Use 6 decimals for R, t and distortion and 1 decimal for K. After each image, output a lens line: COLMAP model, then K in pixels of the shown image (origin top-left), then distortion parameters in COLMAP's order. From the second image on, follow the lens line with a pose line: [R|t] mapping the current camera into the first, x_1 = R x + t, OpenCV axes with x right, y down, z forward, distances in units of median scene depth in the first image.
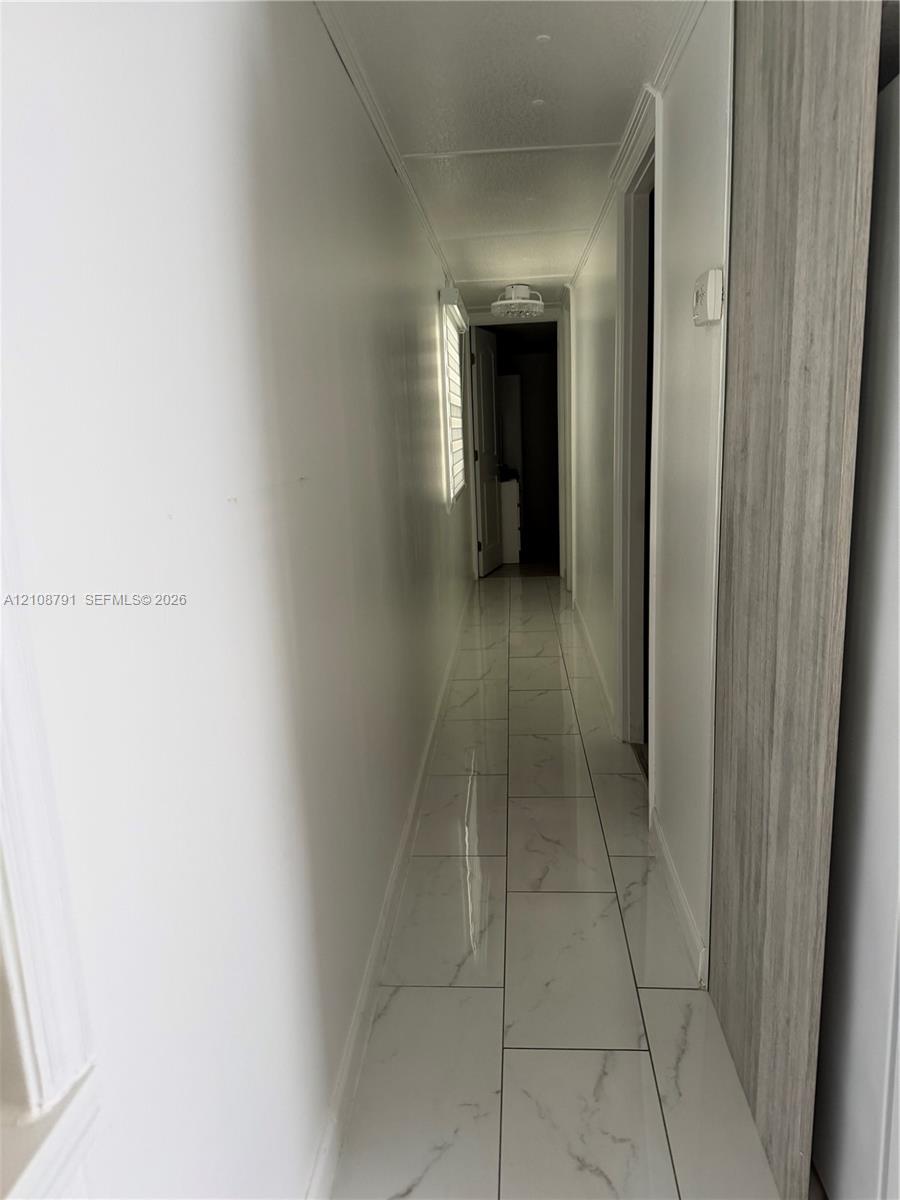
lens RADIAL K [[848.3, 0, 448.0], [0, 848.3, 603.3], [0, 0, 1]] dist [0.025952, -0.026603]
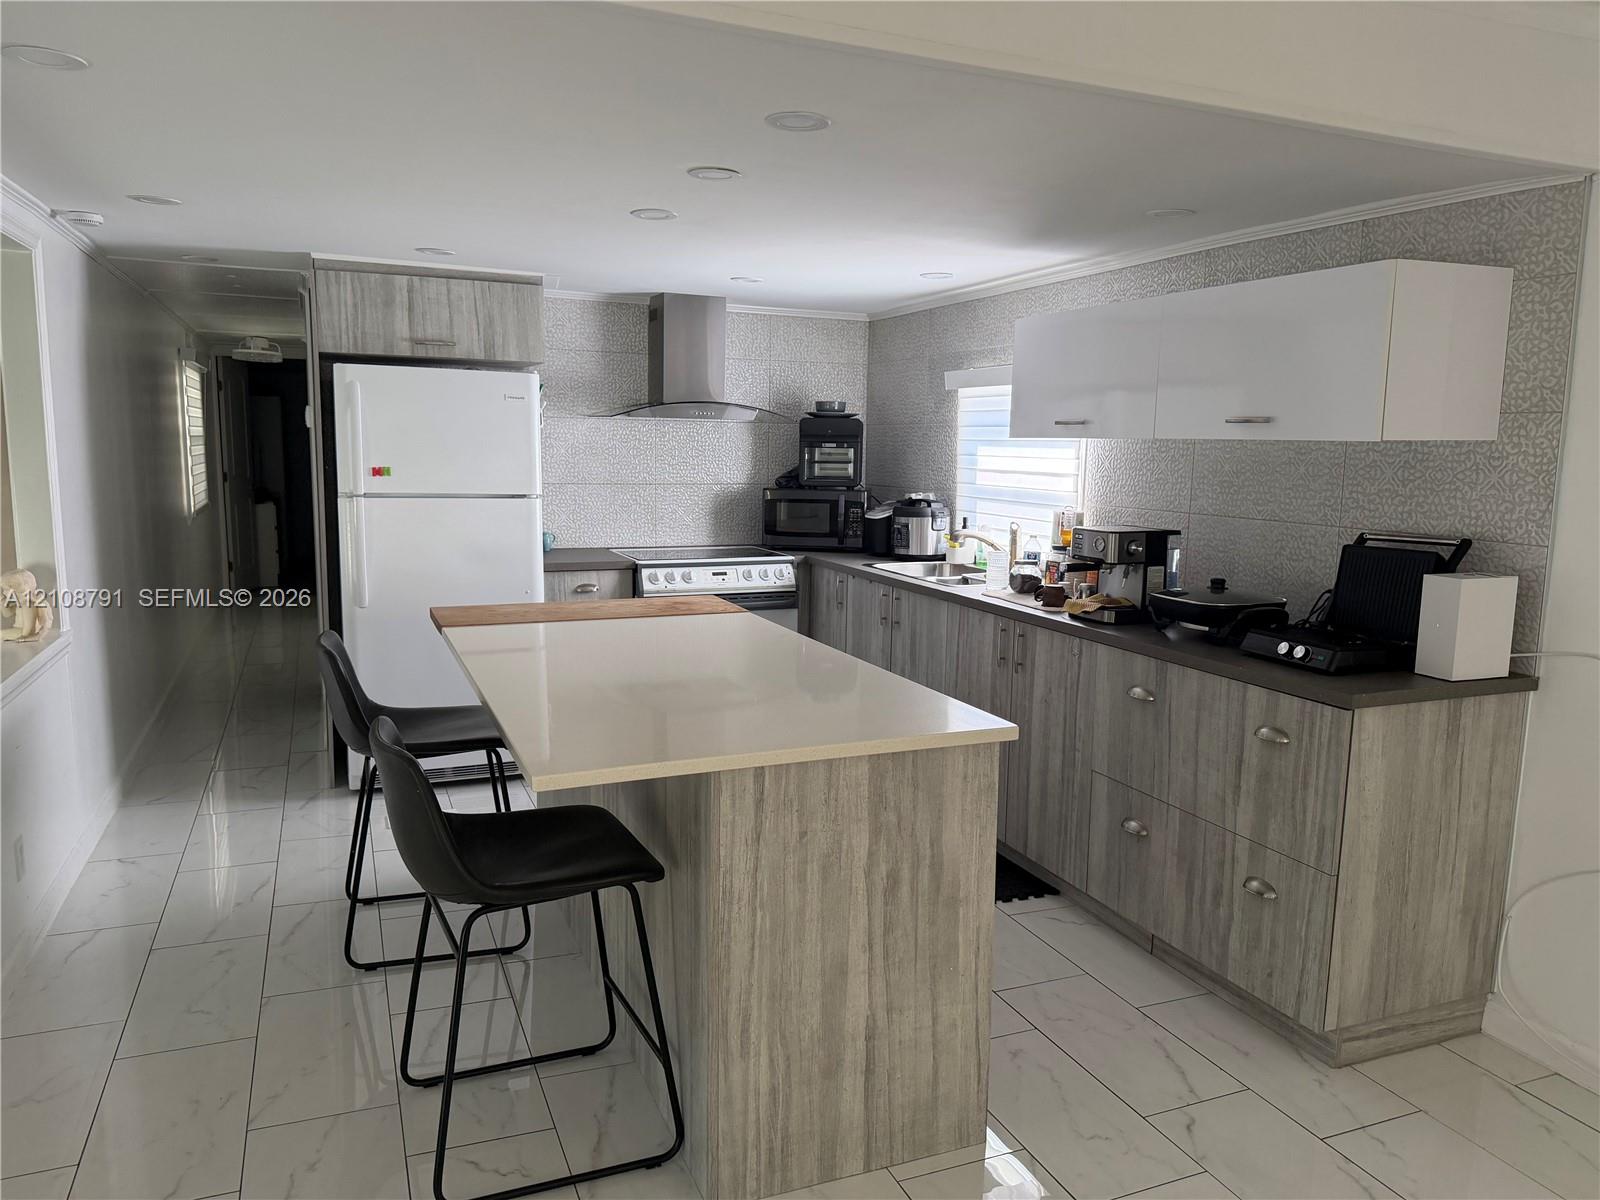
lens RADIAL K [[1131.0, 0, 810.7], [0, 1131.0, 591.3], [0, 0, 1]] dist [0.025952, -0.026603]
pose [[0.884099, -0.007149, 0.467244, 0.021379], [0.043675, 0.996770, -0.067389, 0.118904], [-0.465253, 0.079986, 0.881556, -0.724081]]
